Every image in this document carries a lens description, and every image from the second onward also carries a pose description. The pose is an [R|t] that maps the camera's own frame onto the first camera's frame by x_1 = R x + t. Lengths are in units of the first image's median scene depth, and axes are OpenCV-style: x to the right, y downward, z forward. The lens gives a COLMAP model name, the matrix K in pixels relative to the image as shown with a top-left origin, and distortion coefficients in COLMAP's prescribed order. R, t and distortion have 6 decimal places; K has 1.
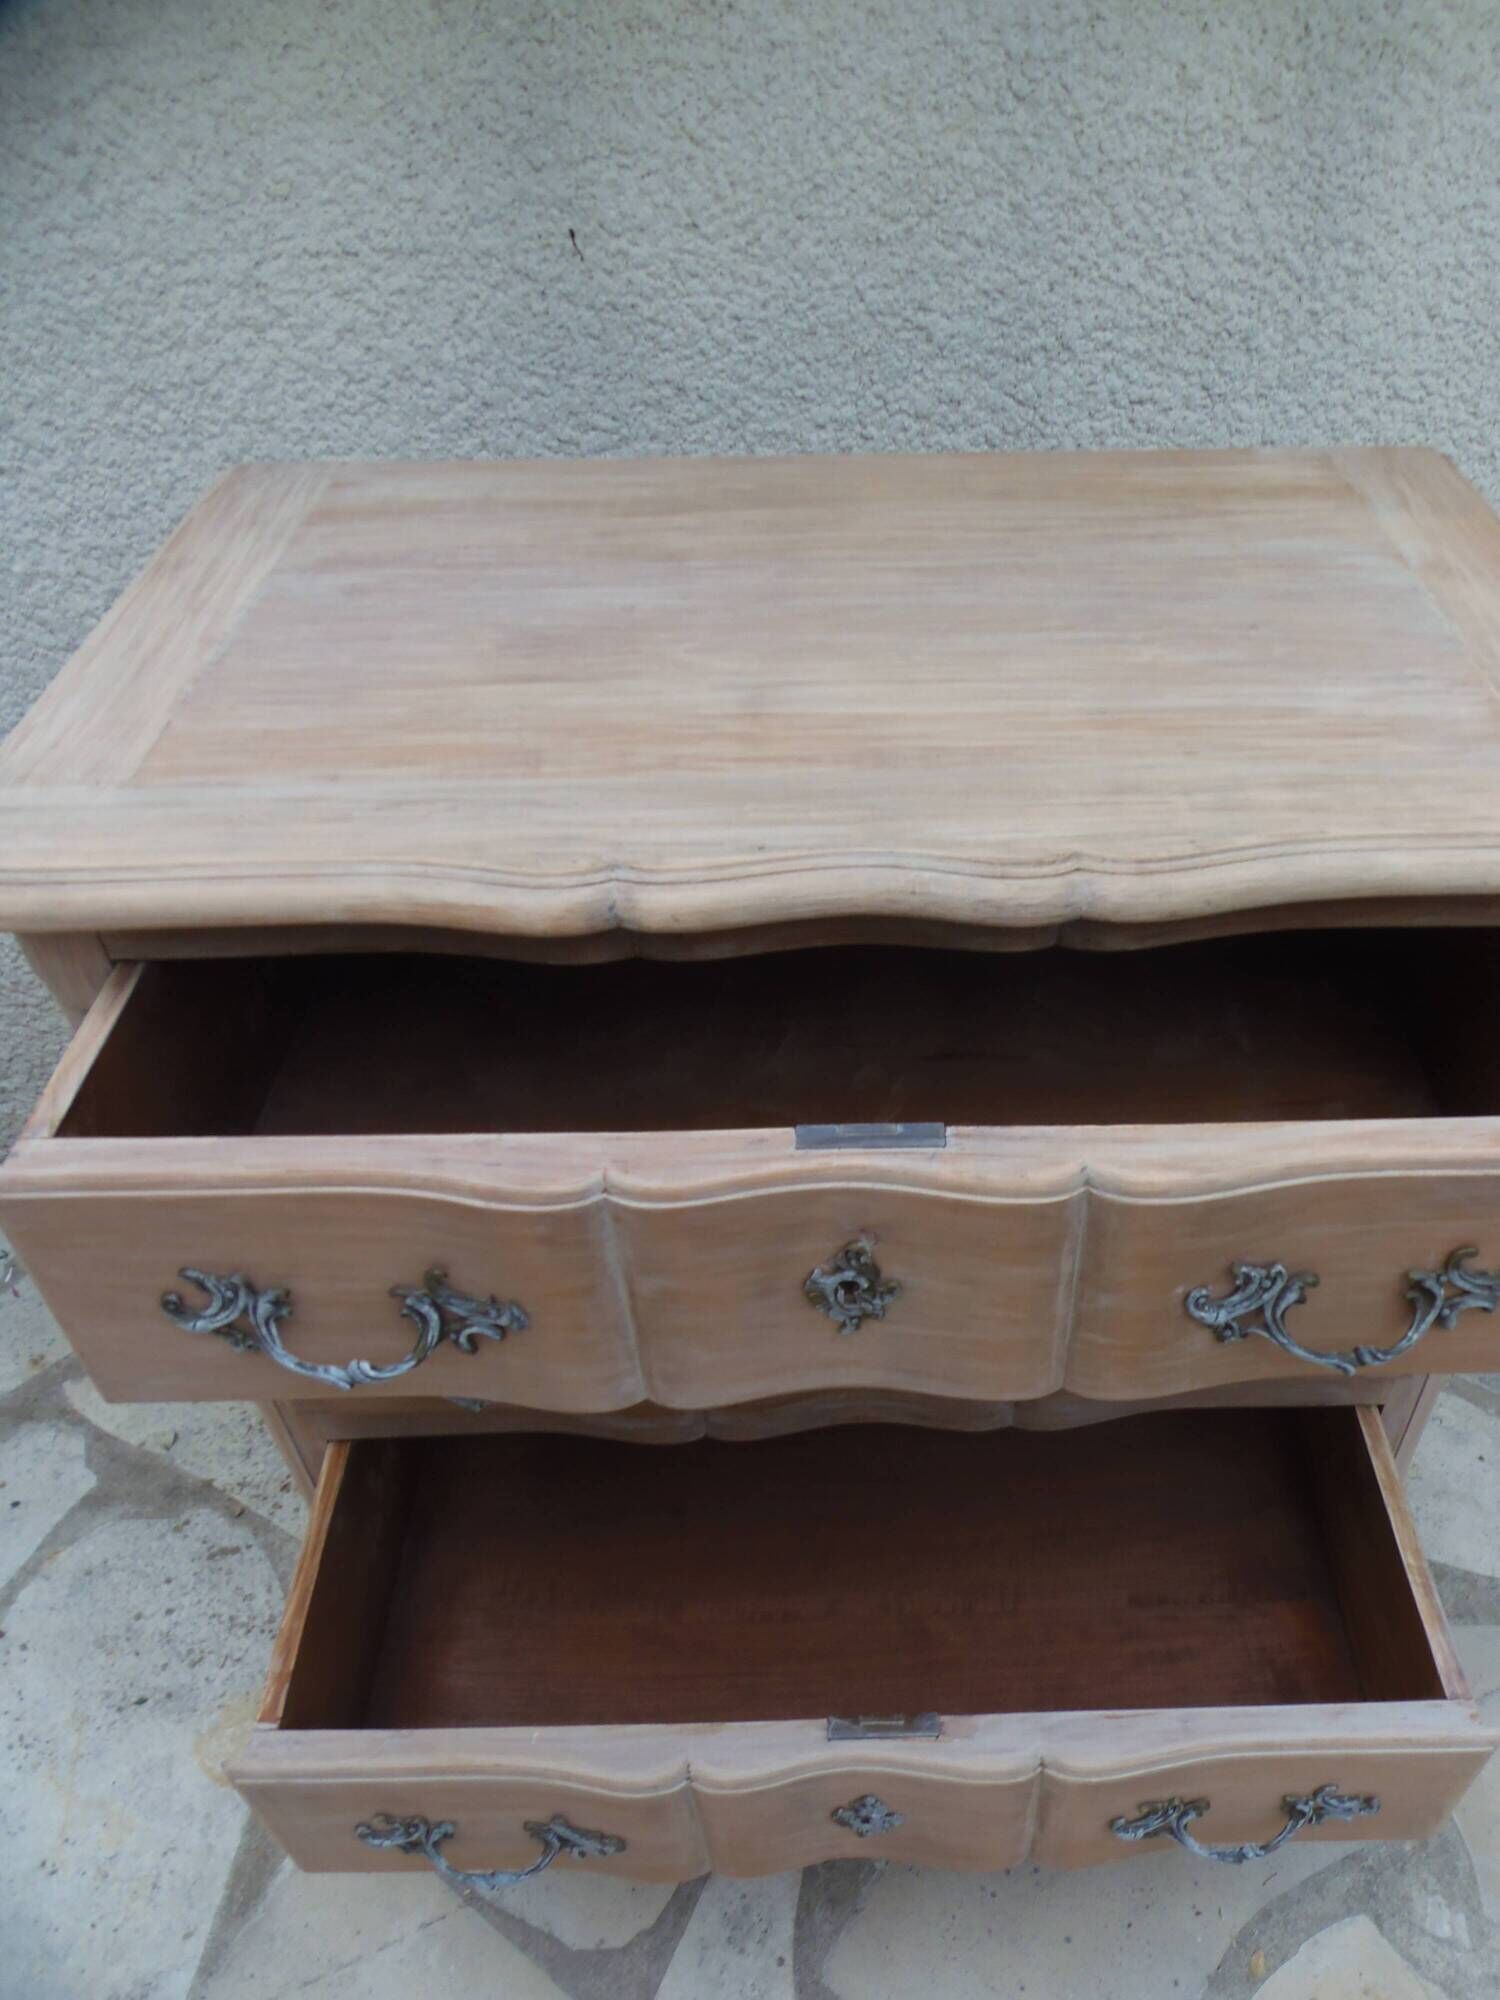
lens RADIAL K [[1450.0, 0, 847.3], [0, 1450.0, 1029.8], [0, 0, 1]] dist [-0.038804, 0.009641]
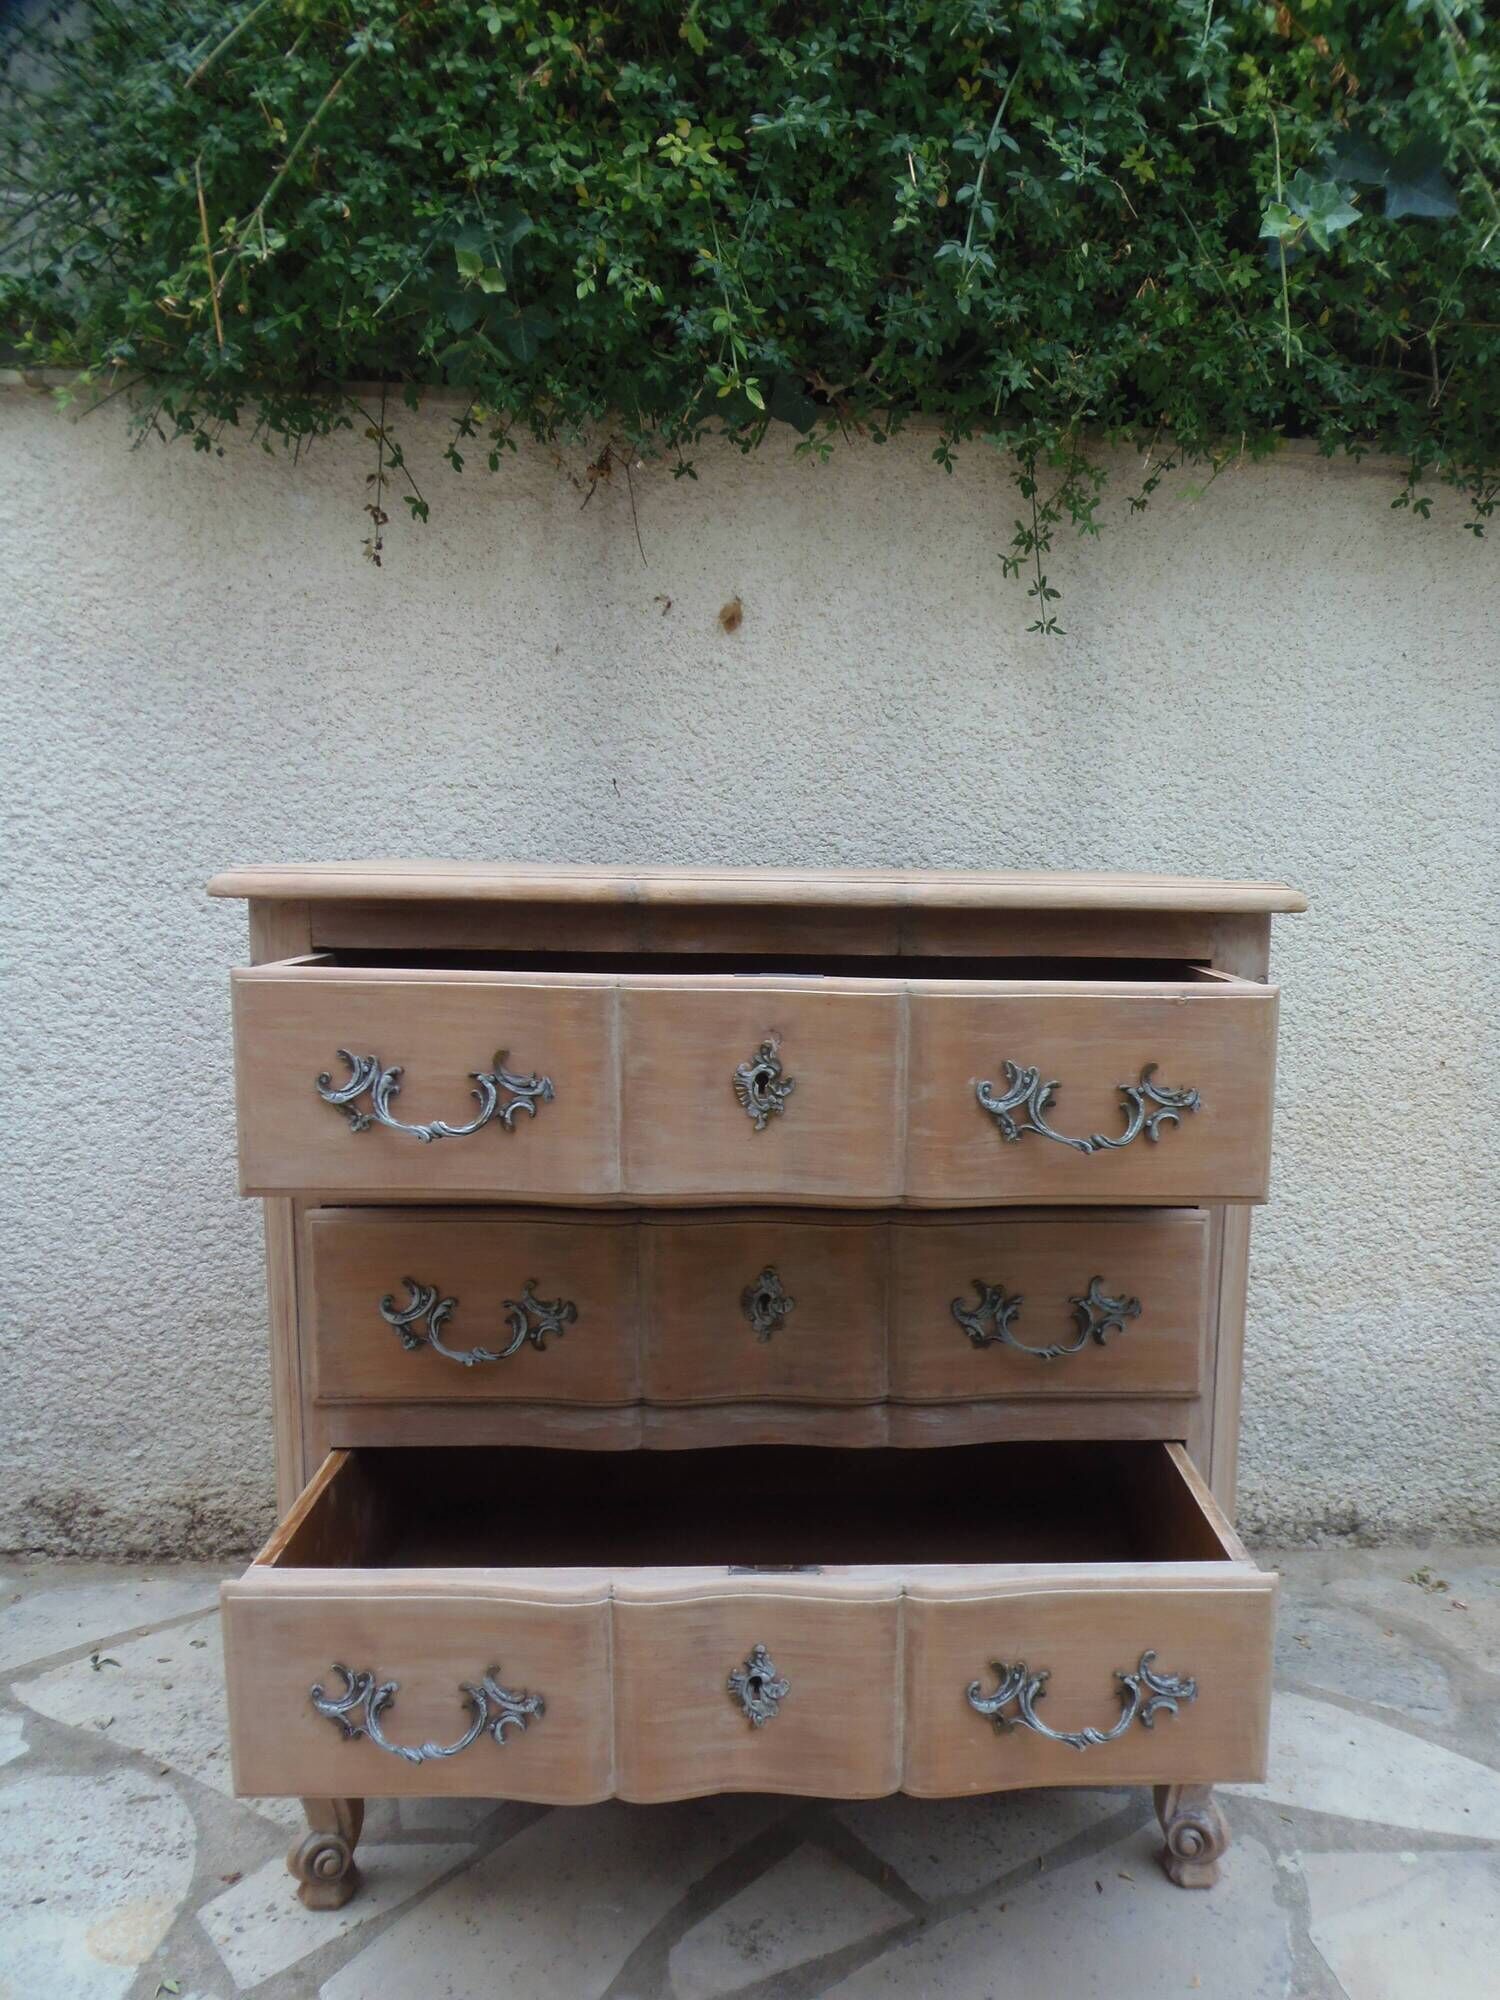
lens RADIAL K [[1407.3, 0, 838.4], [0, 1407.3, 1065.1], [0, 0, 1]] dist [0.000138, -0.026942]
pose [[0.999290, 0.025565, 0.027661, 0.022770], [-0.006740, 0.843893, -0.536469, 0.540268], [-0.037057, 0.535902, 0.843467, -0.164477]]
